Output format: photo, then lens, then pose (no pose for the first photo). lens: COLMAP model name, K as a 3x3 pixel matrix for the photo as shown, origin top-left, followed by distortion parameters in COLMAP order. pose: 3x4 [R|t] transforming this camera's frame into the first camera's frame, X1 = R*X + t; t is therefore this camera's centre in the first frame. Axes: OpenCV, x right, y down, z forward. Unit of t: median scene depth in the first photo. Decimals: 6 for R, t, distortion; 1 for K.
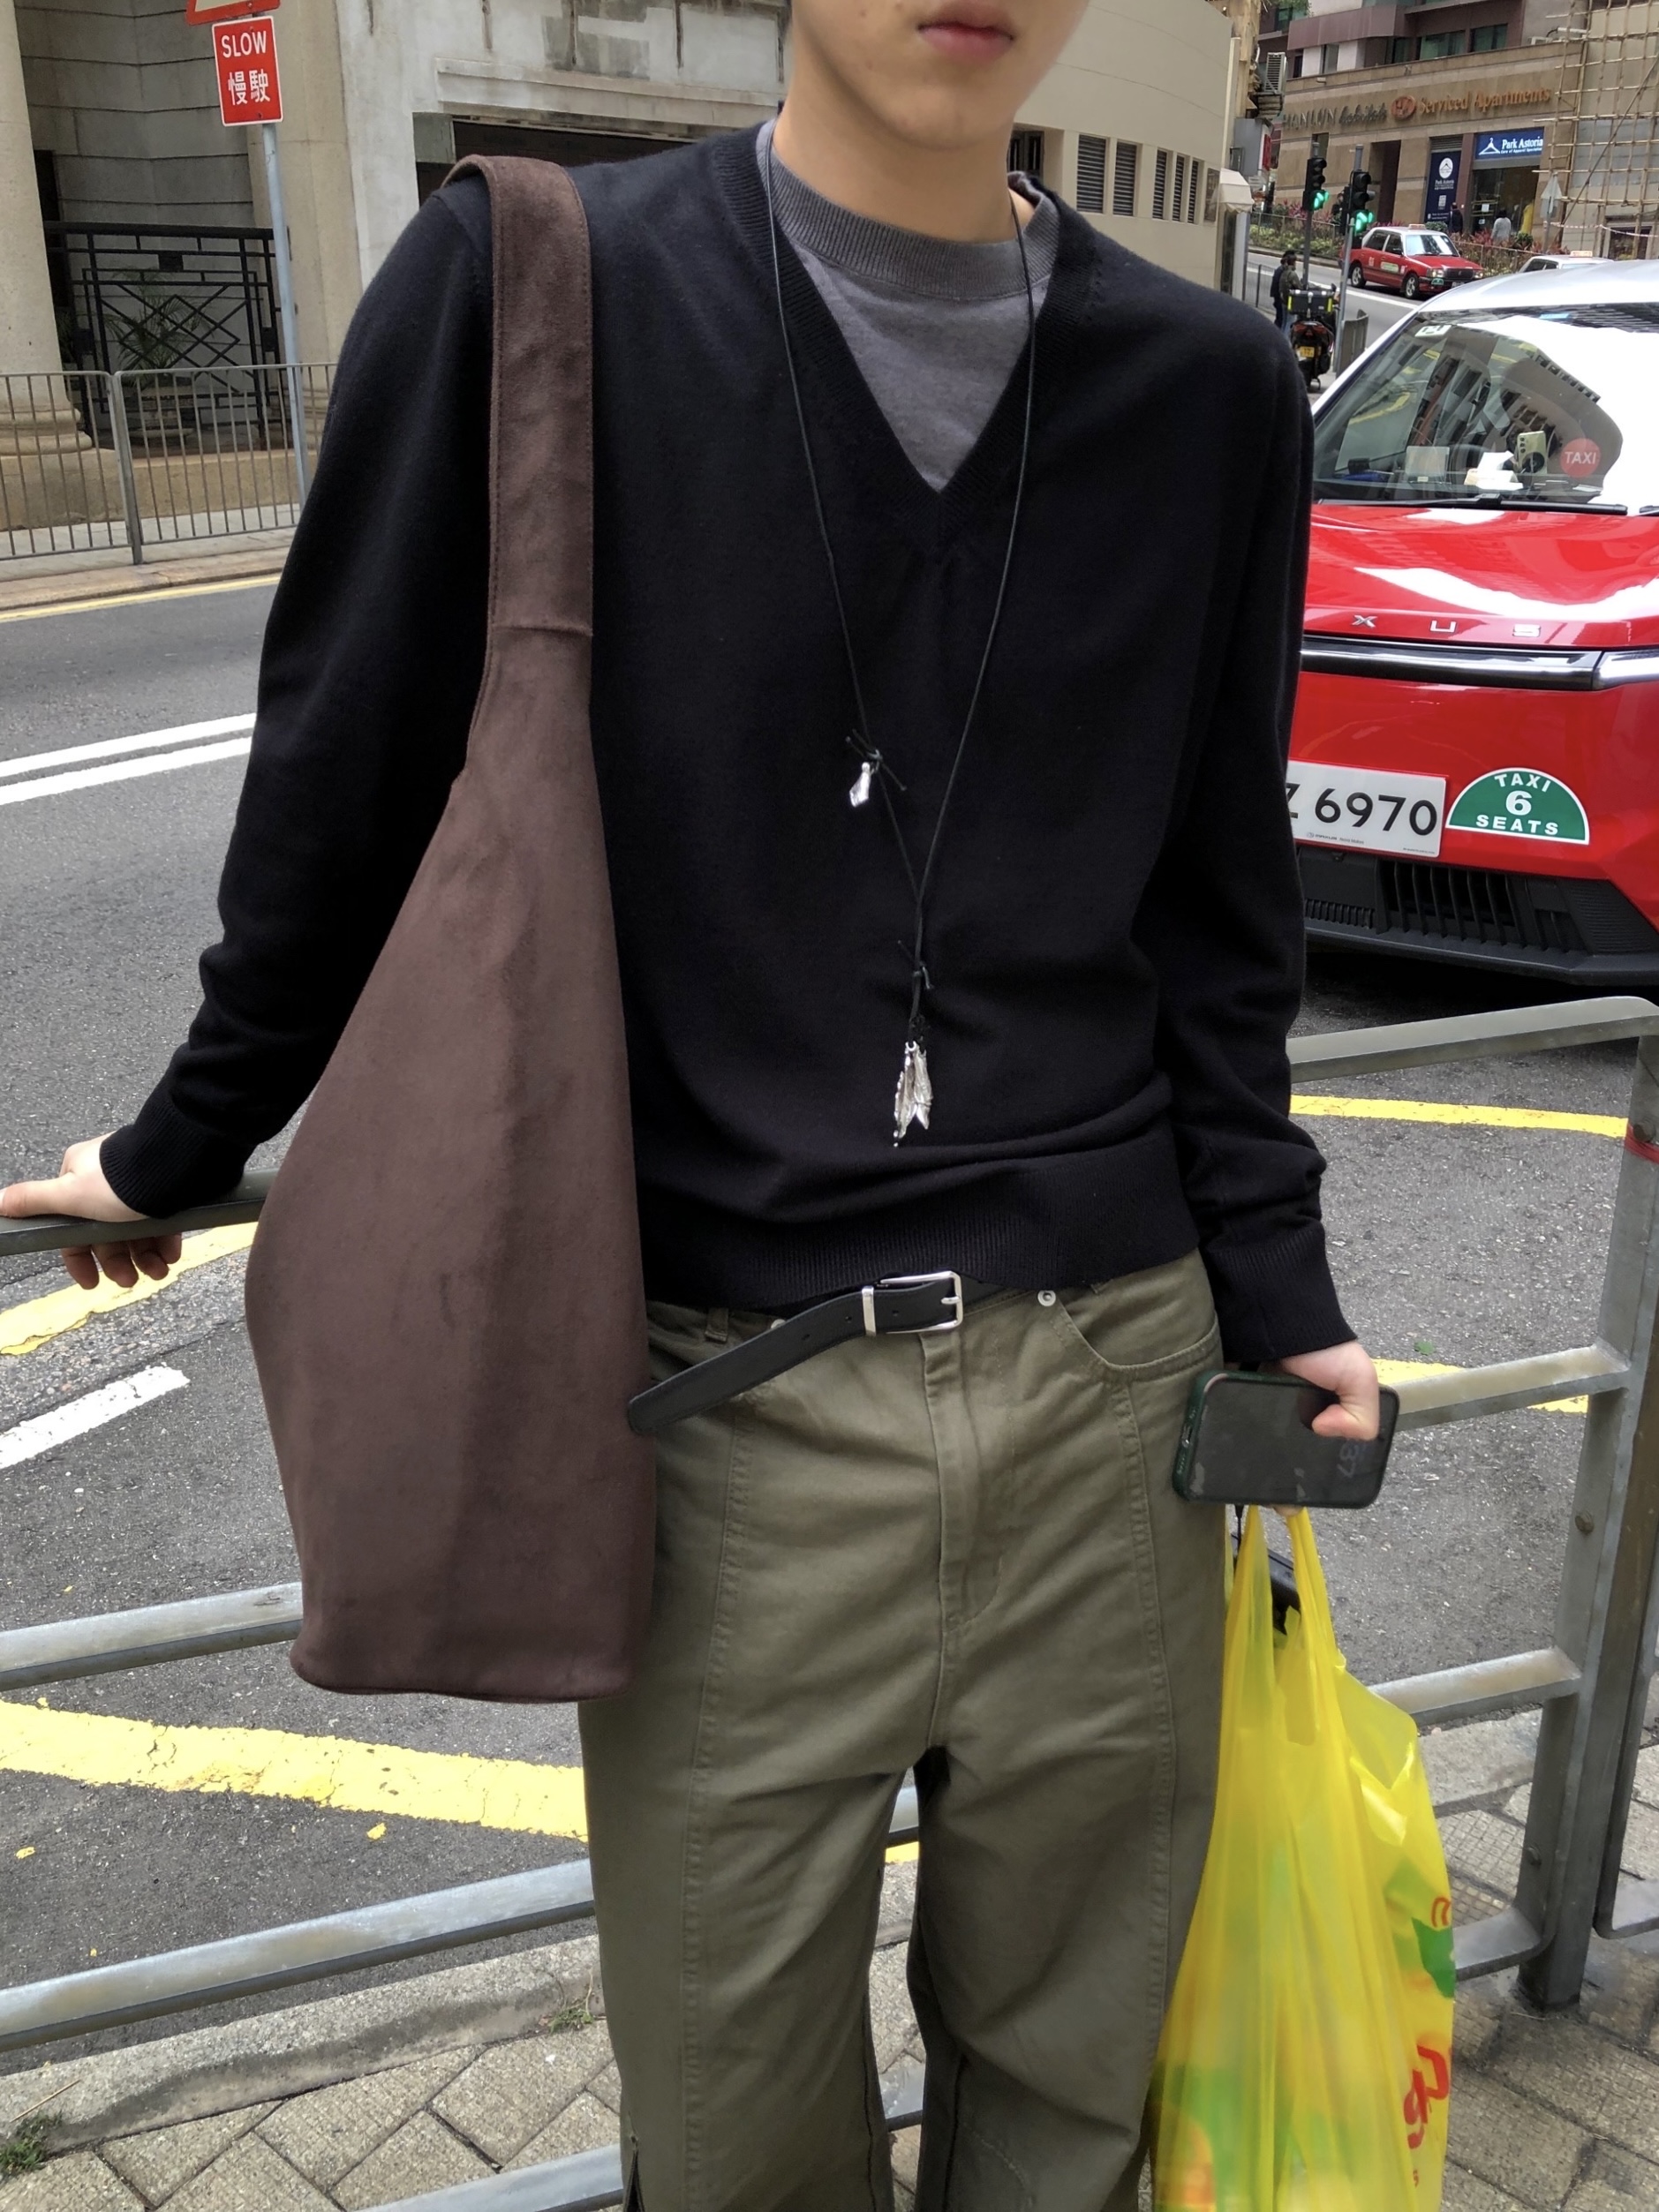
lens RADIAL K [[1870.5, 0, 828.7], [0, 1870.5, 1009.9], [0, 0, 1]] dist [0.009109, 0.003342]
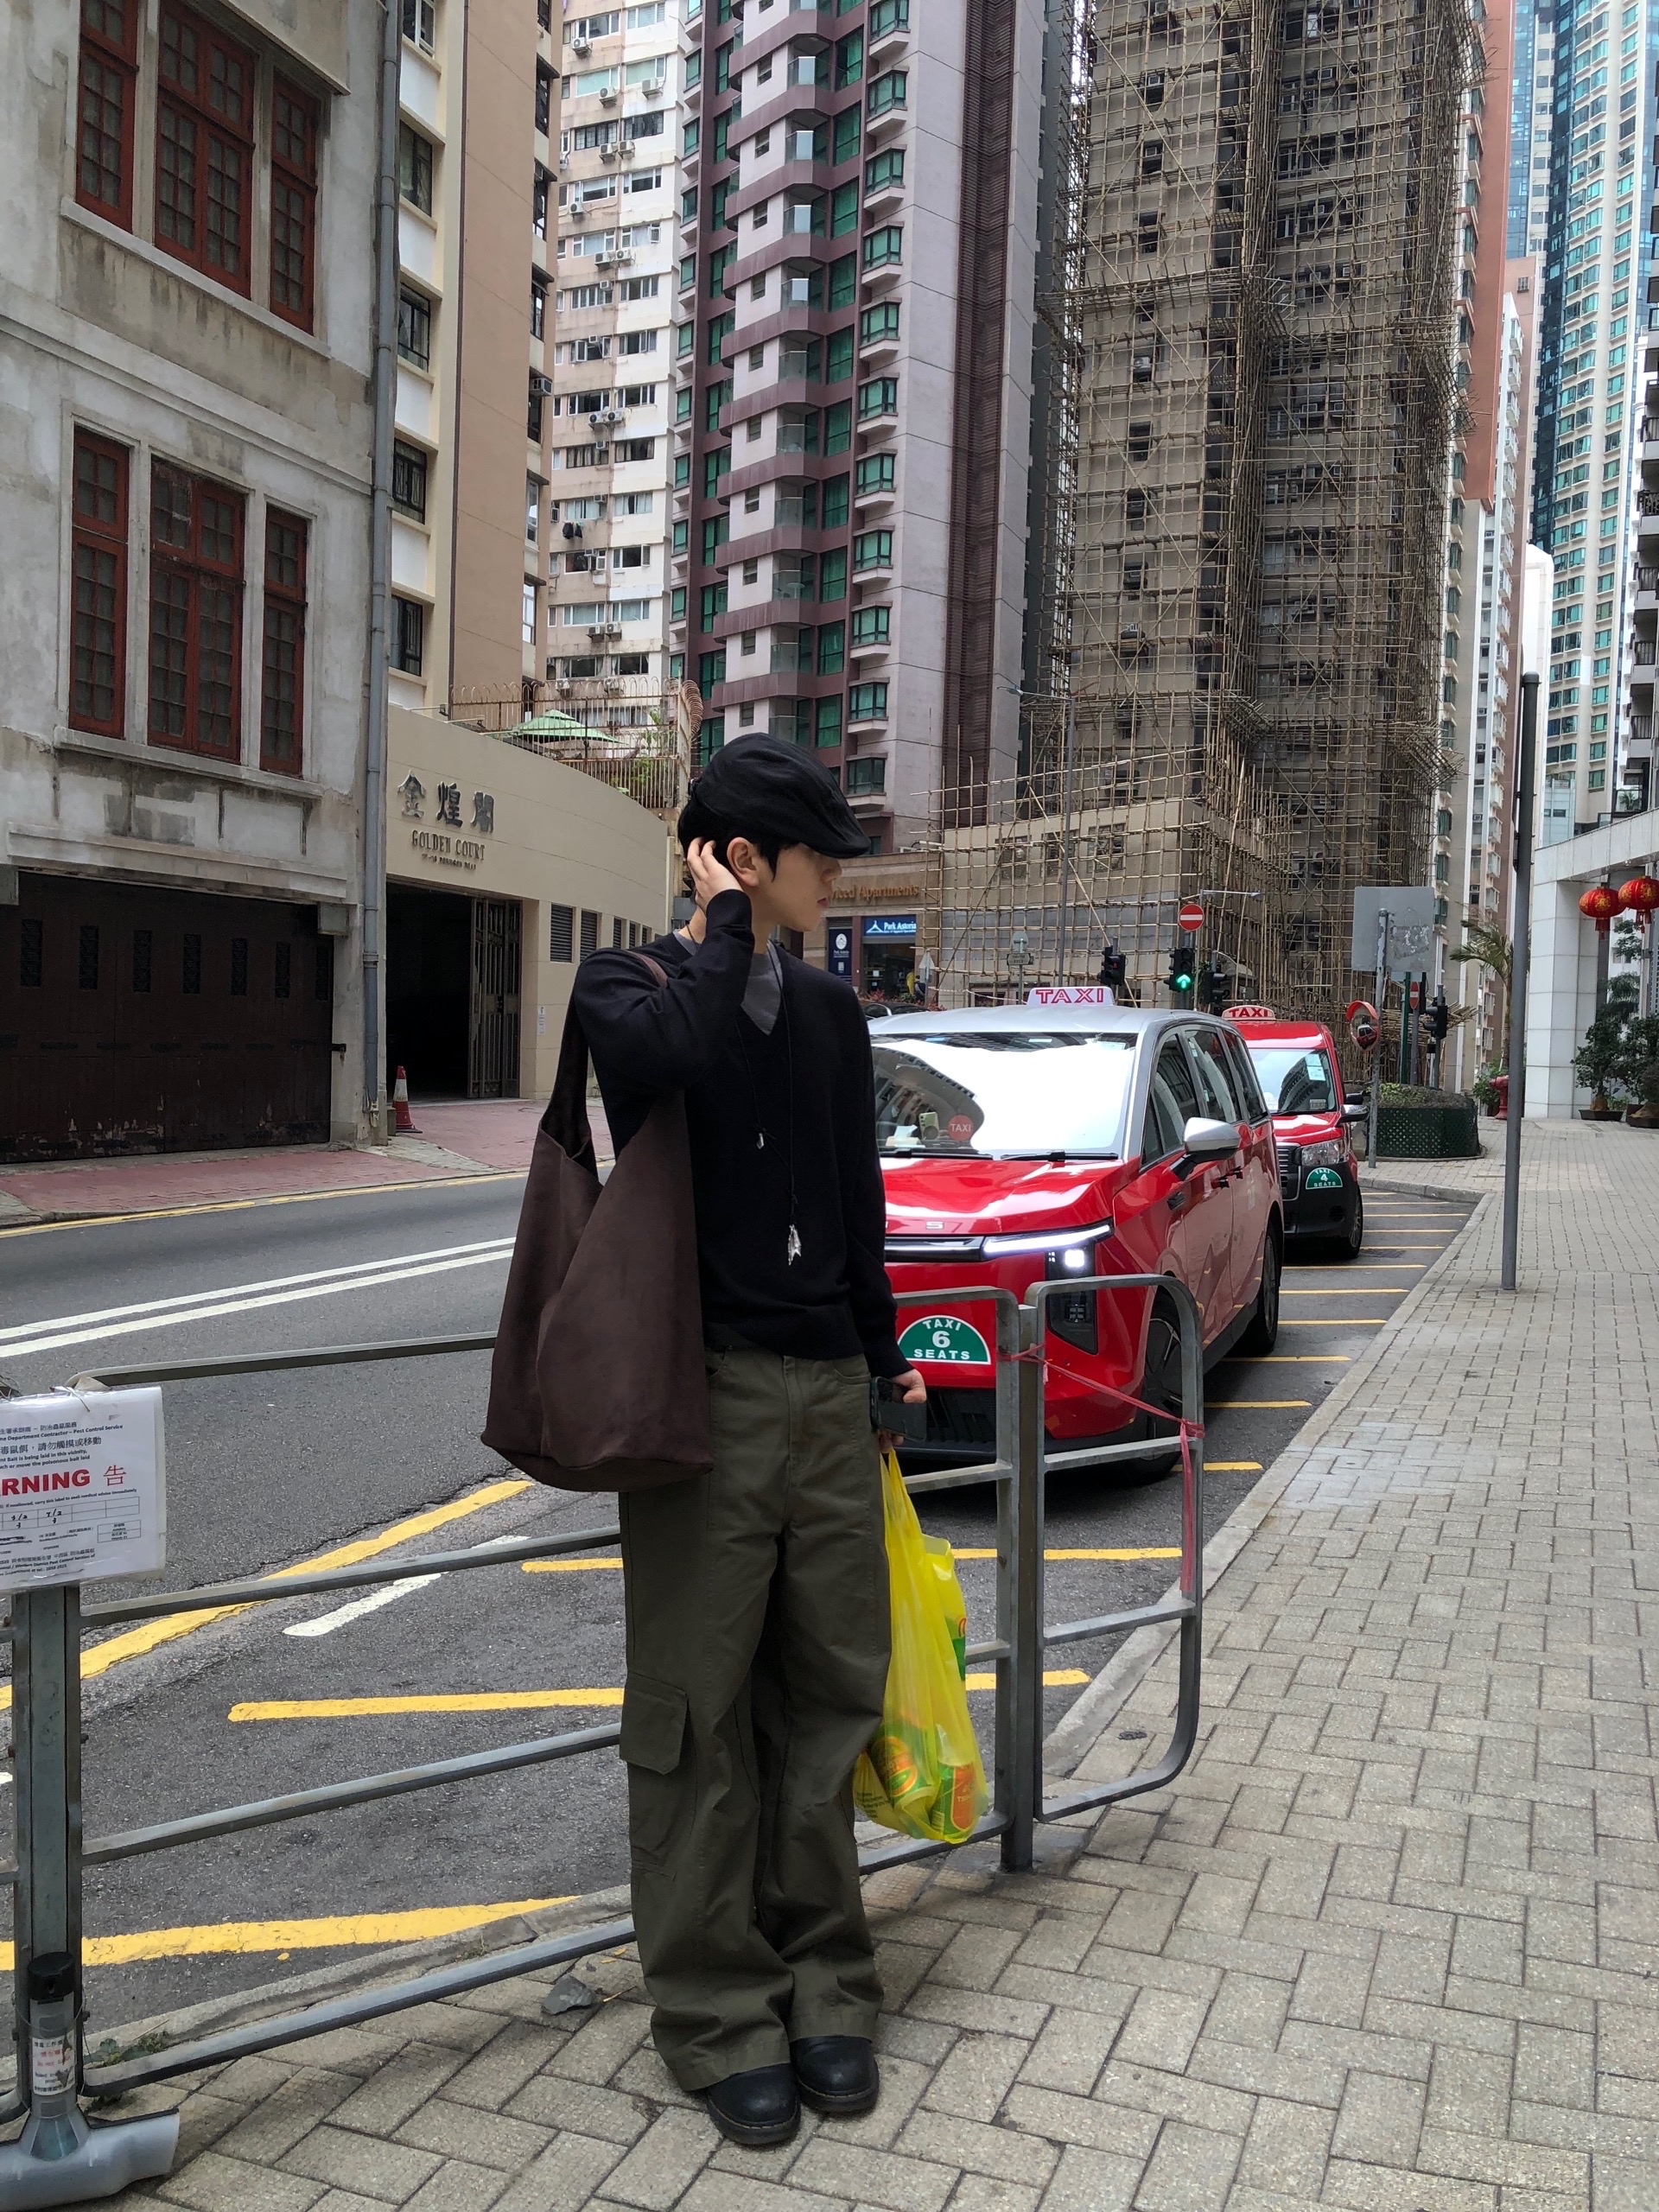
lens RADIAL K [[1833.5, 0, 830.0], [0, 1833.5, 1078.2], [0, 0, 1]] dist [0.010700, 0.010037]
pose [[0.958684, 0.015161, 0.284069, -0.048301], [0.080959, 0.942745, -0.323538, 0.059136], [-0.272710, 0.333169, 0.902567, -0.128281]]
